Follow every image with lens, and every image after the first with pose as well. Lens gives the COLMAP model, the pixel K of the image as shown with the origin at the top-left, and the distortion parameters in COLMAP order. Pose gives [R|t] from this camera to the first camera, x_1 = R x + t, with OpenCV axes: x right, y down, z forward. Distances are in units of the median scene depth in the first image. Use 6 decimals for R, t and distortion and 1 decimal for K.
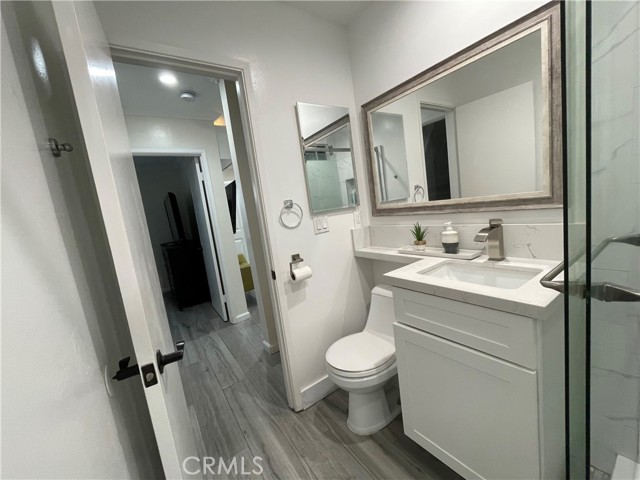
lens RADIAL K [[255.9, 0, 320.0], [0, 255.9, 240.0], [0, 0, 1]] dist [-0.002157, -0.000182]
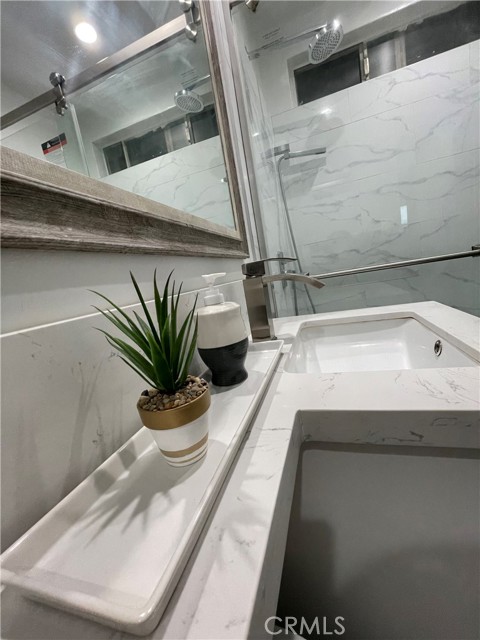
lens RADIAL K [[260.3, 0, 242.9], [0, 260.3, 320.3], [0, 0, 1]] dist [-0.000960, -0.000318]
pose [[-0.572534, 0.090172, 0.814907, 0.255552], [0.351968, 0.924719, 0.144961, -0.052198], [-0.740488, 0.369817, -0.561171, 1.154201]]
